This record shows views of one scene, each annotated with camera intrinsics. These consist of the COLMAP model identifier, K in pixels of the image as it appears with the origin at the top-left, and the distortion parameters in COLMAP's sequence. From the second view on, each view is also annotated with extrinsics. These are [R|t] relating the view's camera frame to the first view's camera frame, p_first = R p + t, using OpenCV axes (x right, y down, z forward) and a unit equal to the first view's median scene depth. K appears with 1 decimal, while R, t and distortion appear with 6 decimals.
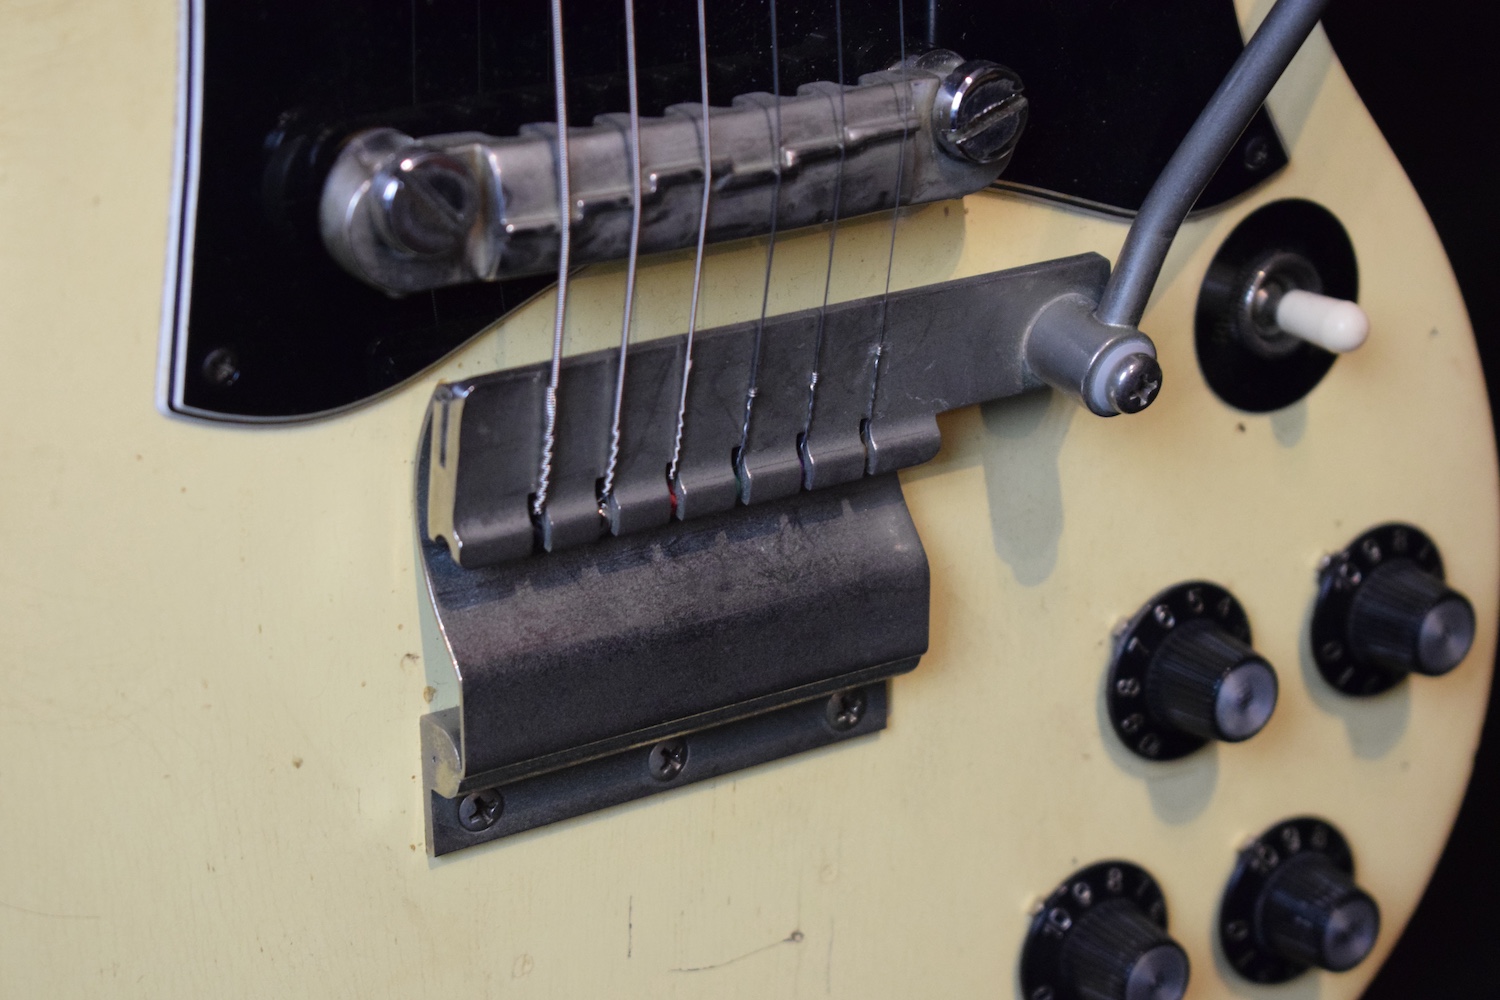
lens RADIAL K [[3401.8, 0, 757.0], [0, 3401.8, 505.7], [0, 0, 1]] dist [0.071227, 0.000000]
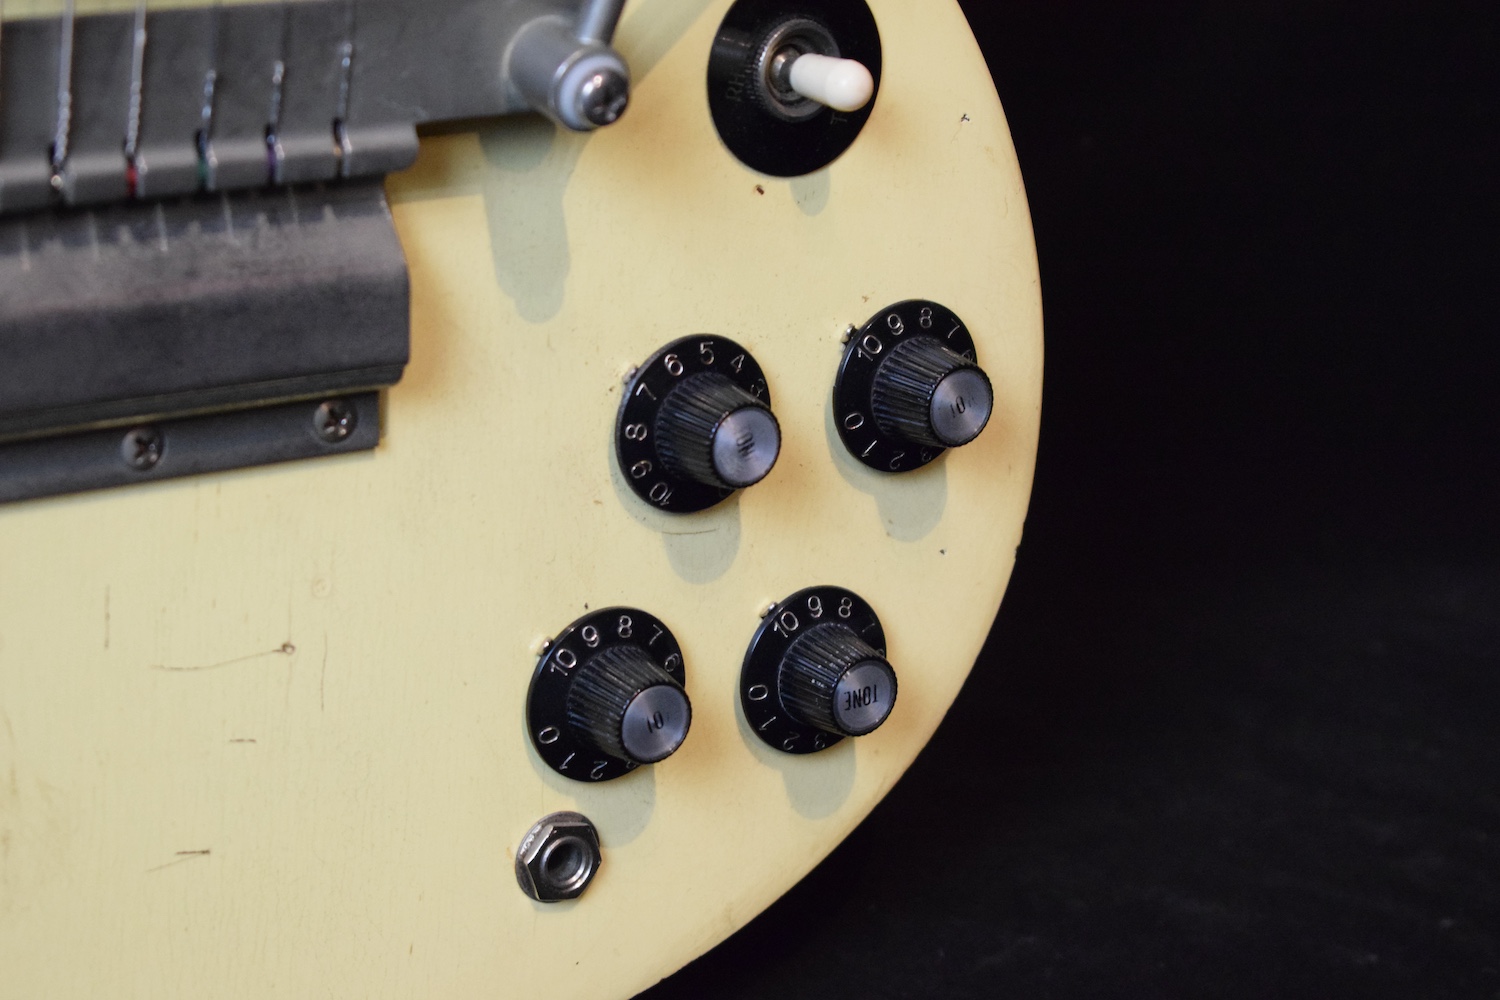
lens RADIAL K [[3401.8, 0, 735.8], [0, 3401.8, 499.9], [0, 0, 1]] dist [0.071227, 0.000000]
pose [[0.999378, 0.034872, -0.005340, 0.161466], [-0.035064, 0.998522, -0.041518, 0.128229], [0.003884, 0.041679, 0.999124, -0.030847]]
